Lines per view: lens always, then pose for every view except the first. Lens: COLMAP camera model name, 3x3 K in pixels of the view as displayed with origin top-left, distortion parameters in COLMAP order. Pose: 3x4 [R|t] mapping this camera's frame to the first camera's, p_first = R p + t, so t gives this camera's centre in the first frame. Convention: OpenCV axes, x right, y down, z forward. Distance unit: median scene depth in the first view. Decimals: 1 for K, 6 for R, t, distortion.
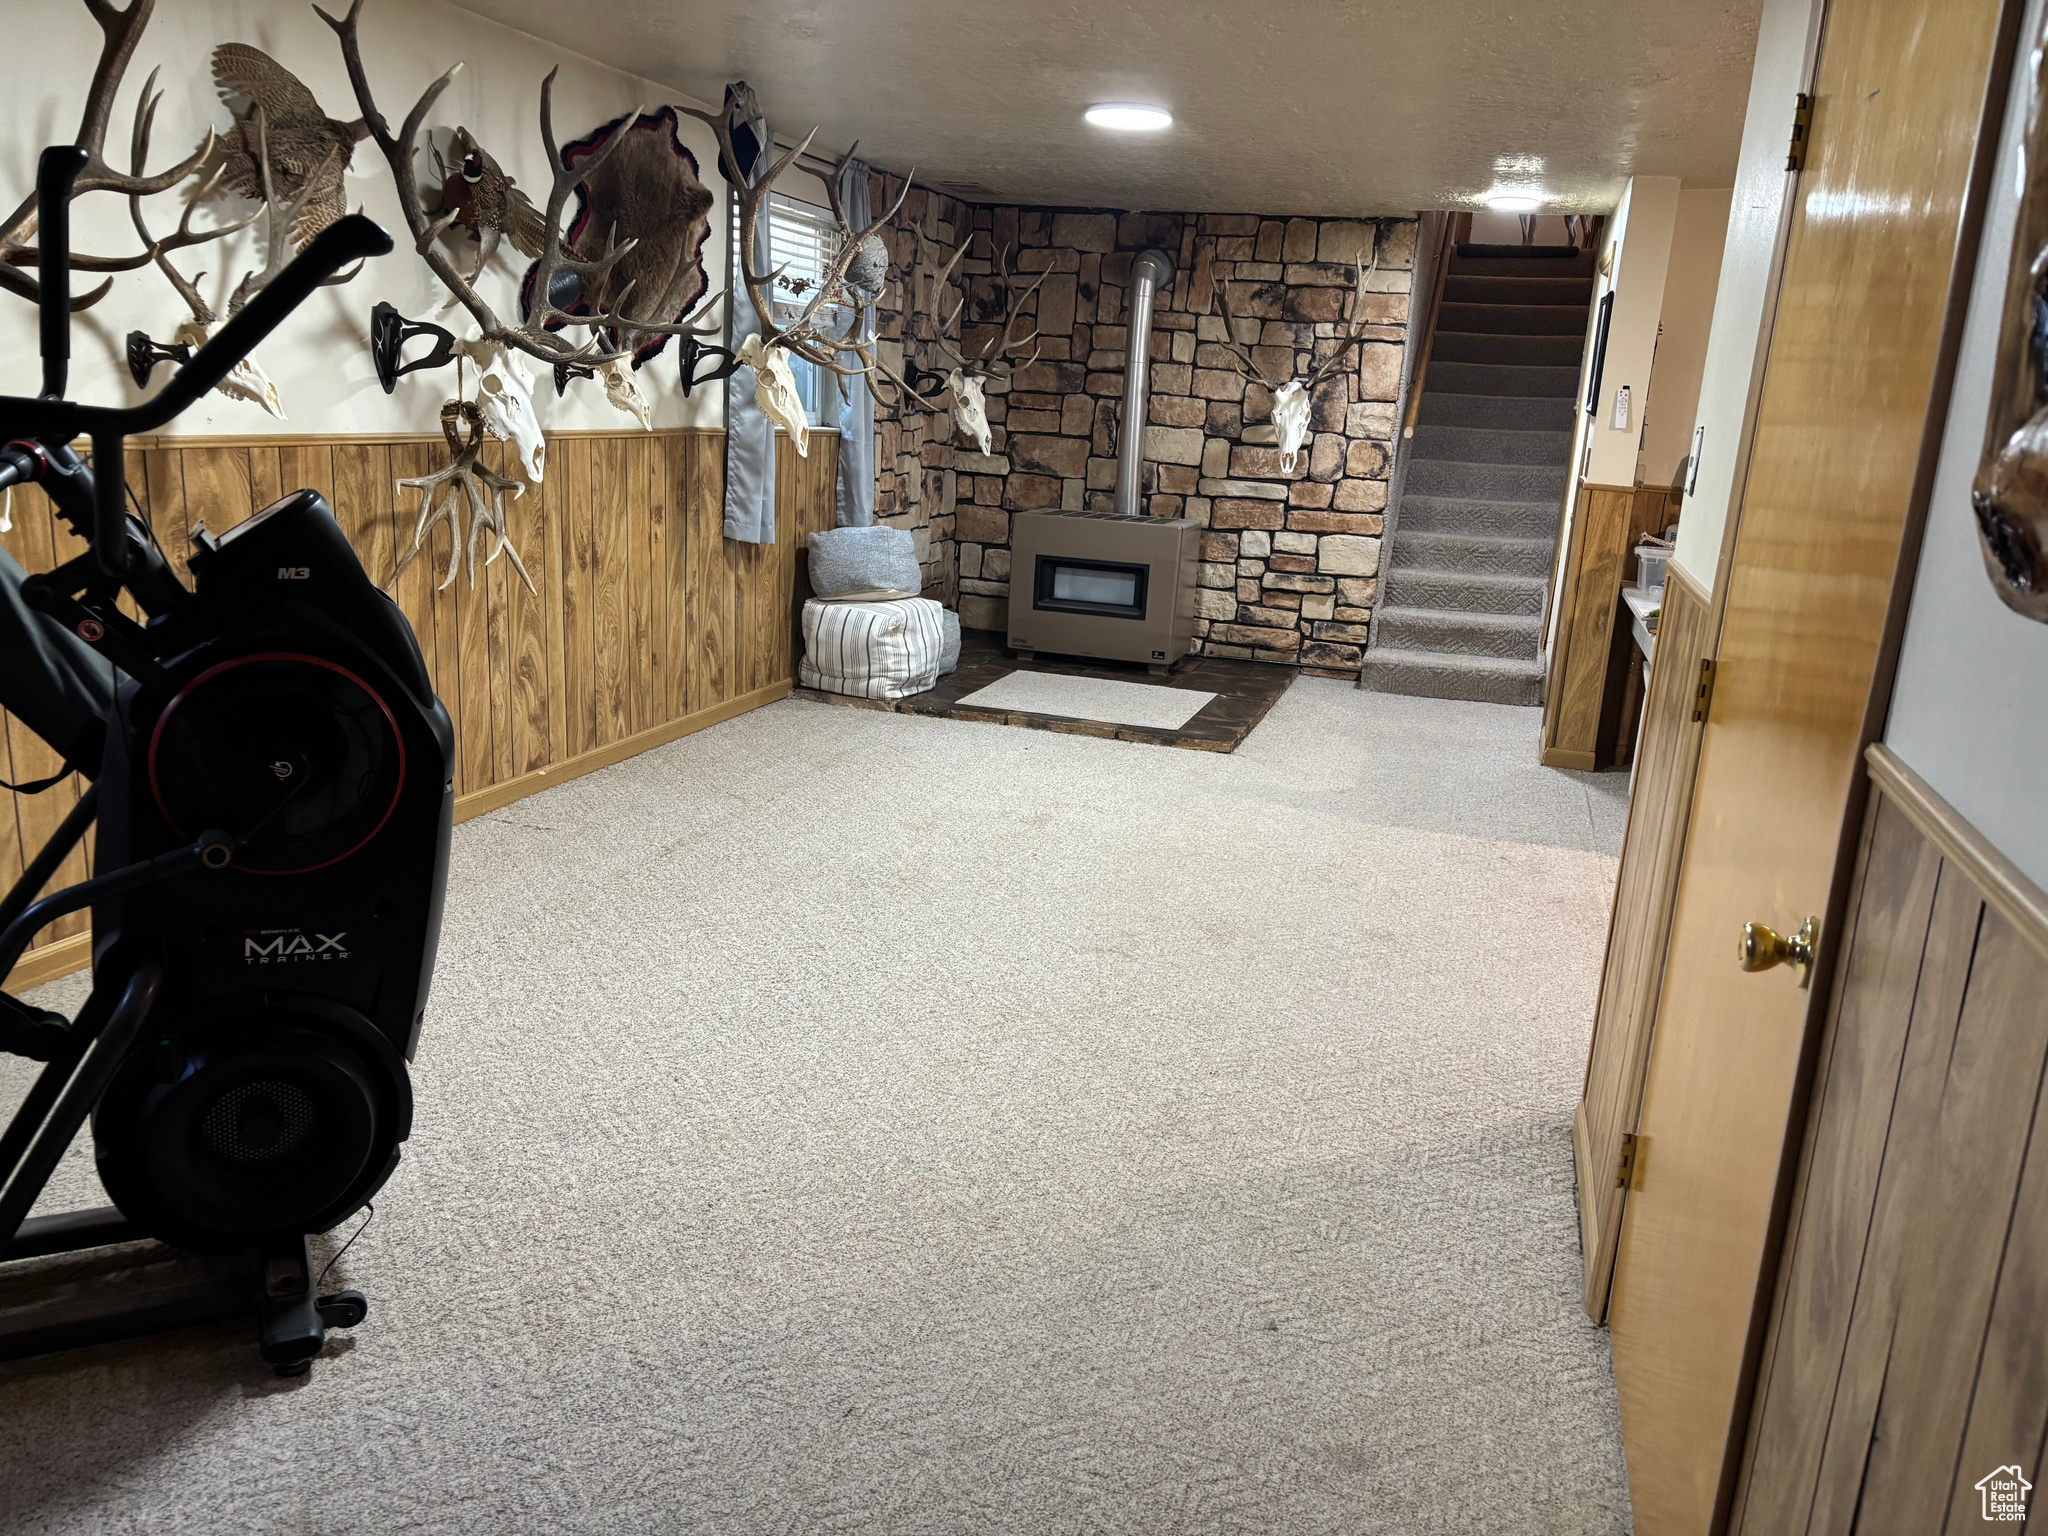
lens RADIAL K [[1539.3, 0, 1024.1], [0, 1539.3, 765.8], [0, 0, 1]] dist [0.053532, -0.061976]
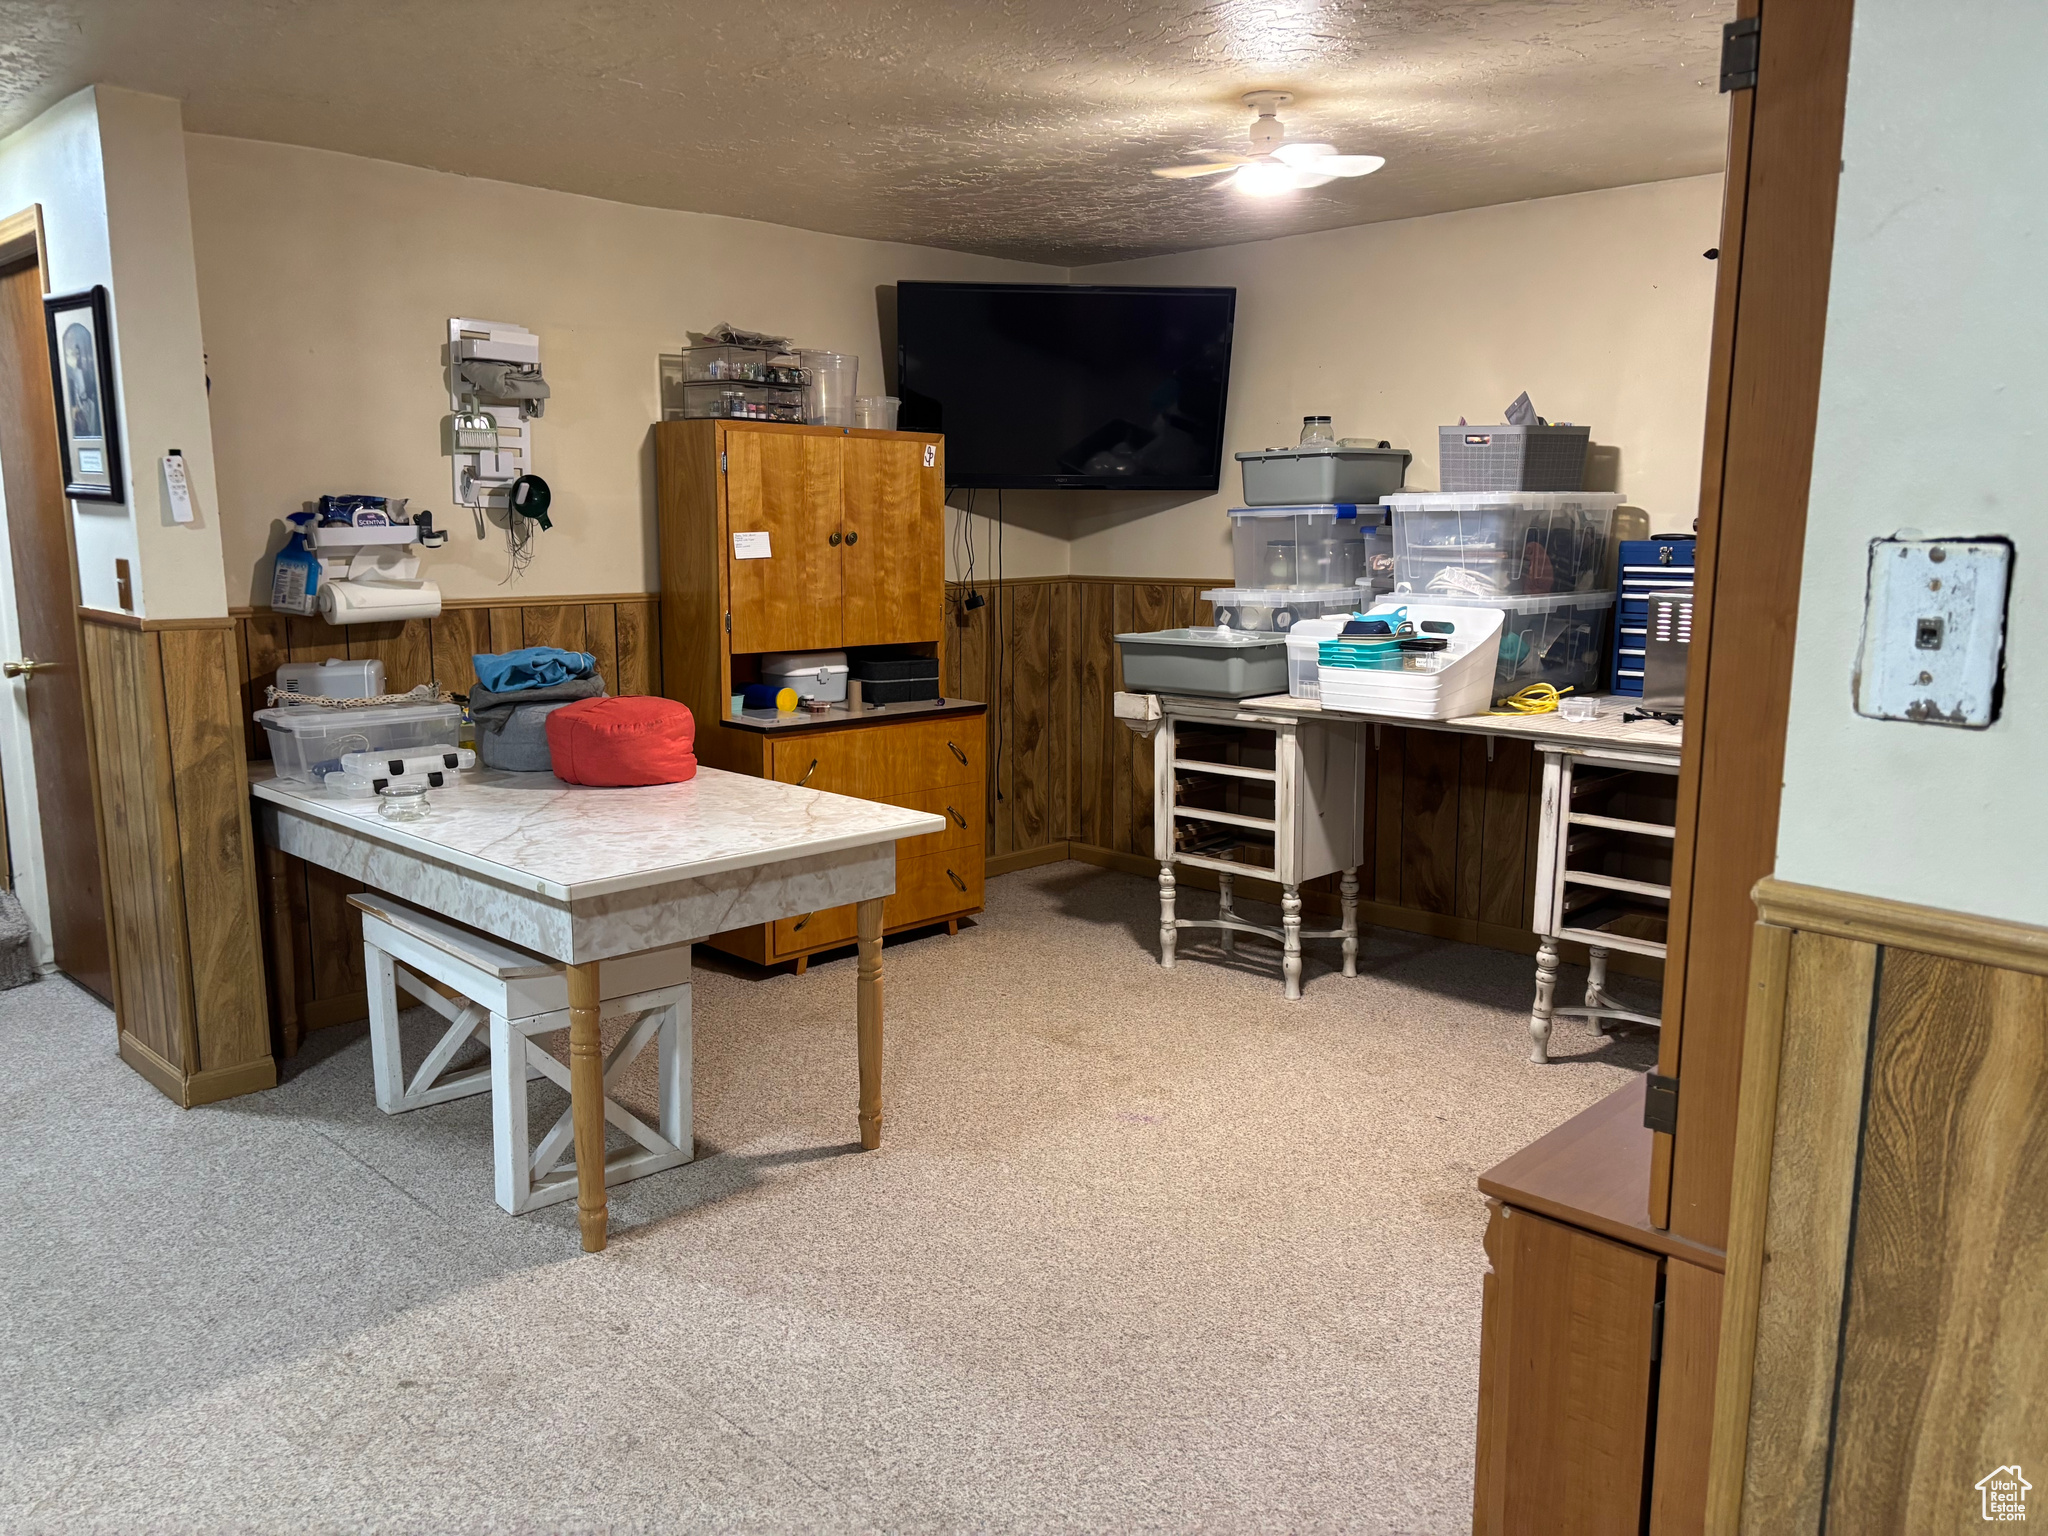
lens RADIAL K [[1539.3, 0, 1022.8], [0, 1539.3, 768.7], [0, 0, 1]] dist [0.053532, -0.061976]
pose [[0.454743, -0.211061, 0.865252, 0.004515], [0.235636, 0.965407, 0.111650, -0.117643], [-0.858885, 0.153112, 0.488746, 0.453149]]
